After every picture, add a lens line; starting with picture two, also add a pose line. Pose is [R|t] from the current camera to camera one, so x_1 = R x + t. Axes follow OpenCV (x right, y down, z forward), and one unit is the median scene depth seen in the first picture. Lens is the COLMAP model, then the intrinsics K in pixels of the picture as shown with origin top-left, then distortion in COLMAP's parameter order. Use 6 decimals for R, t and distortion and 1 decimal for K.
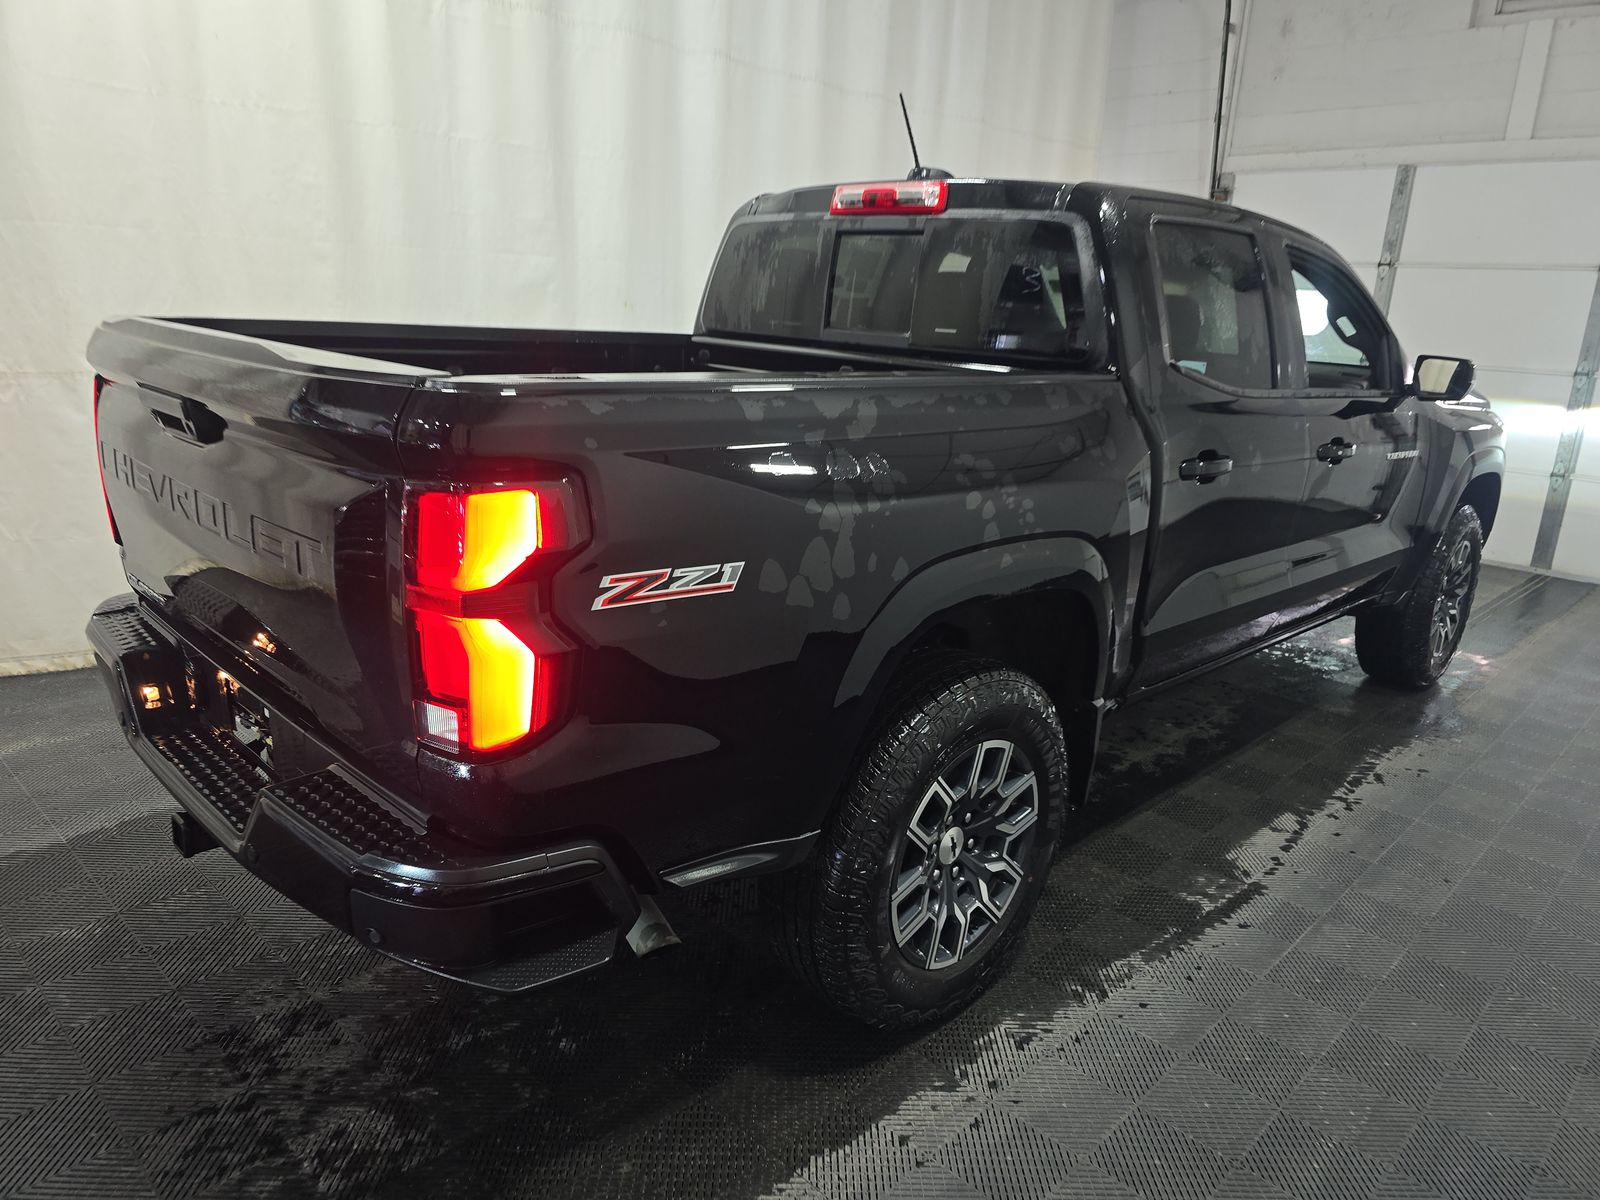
lens RADIAL K [[1058.4, 0, 815.0], [0, 1058.4, 599.3], [0, 0, 1]] dist [0.054129, -0.046566]
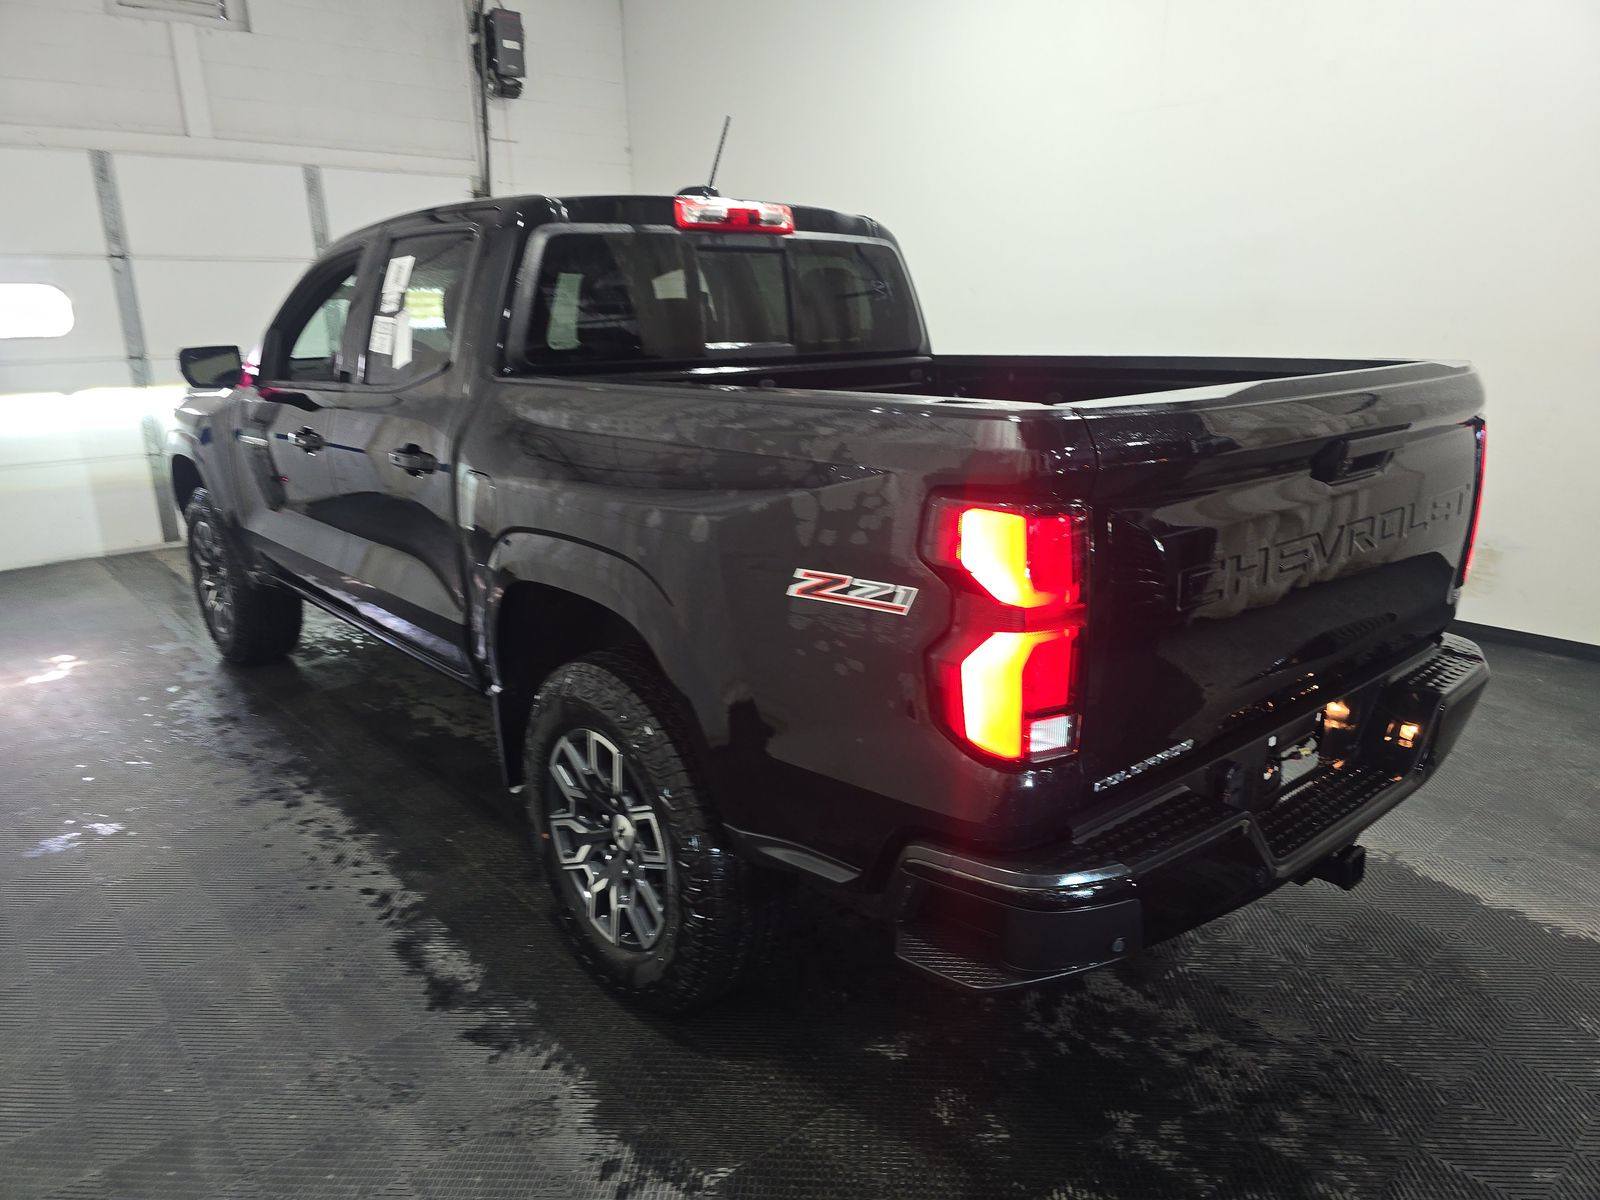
lens RADIAL K [[1058.4, 0, 815.0], [0, 1058.4, 599.3], [0, 0, 1]] dist [0.054129, -0.046566]
pose [[0.097648, -0.312488, 0.944890, -0.423453], [0.292508, 0.916504, 0.272872, -0.123878], [-0.951265, 0.249742, 0.180900, 0.348402]]
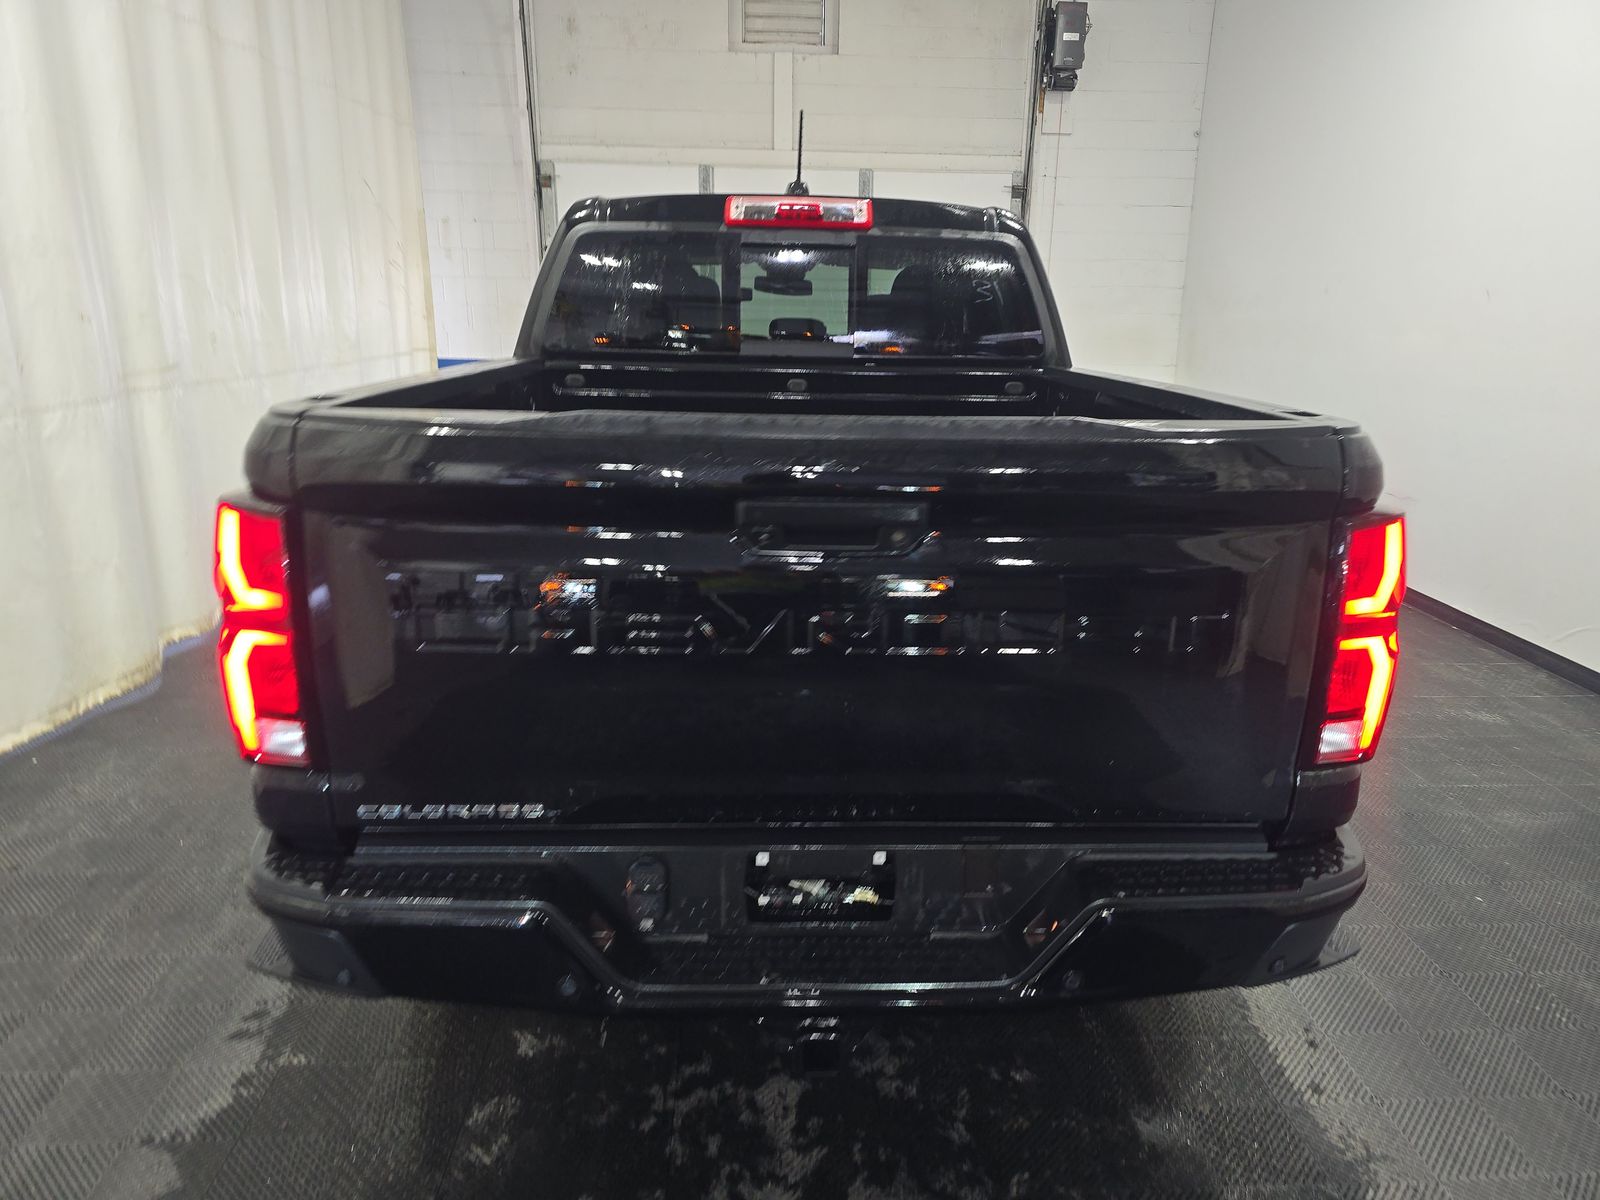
lens RADIAL K [[1058.4, 0, 815.0], [0, 1058.4, 599.3], [0, 0, 1]] dist [0.054129, -0.046566]
pose [[0.687257, -0.233678, 0.687802, -0.294208], [0.215061, 0.969852, 0.114613, -0.055669], [-0.693849, 0.069150, 0.716793, 0.121451]]
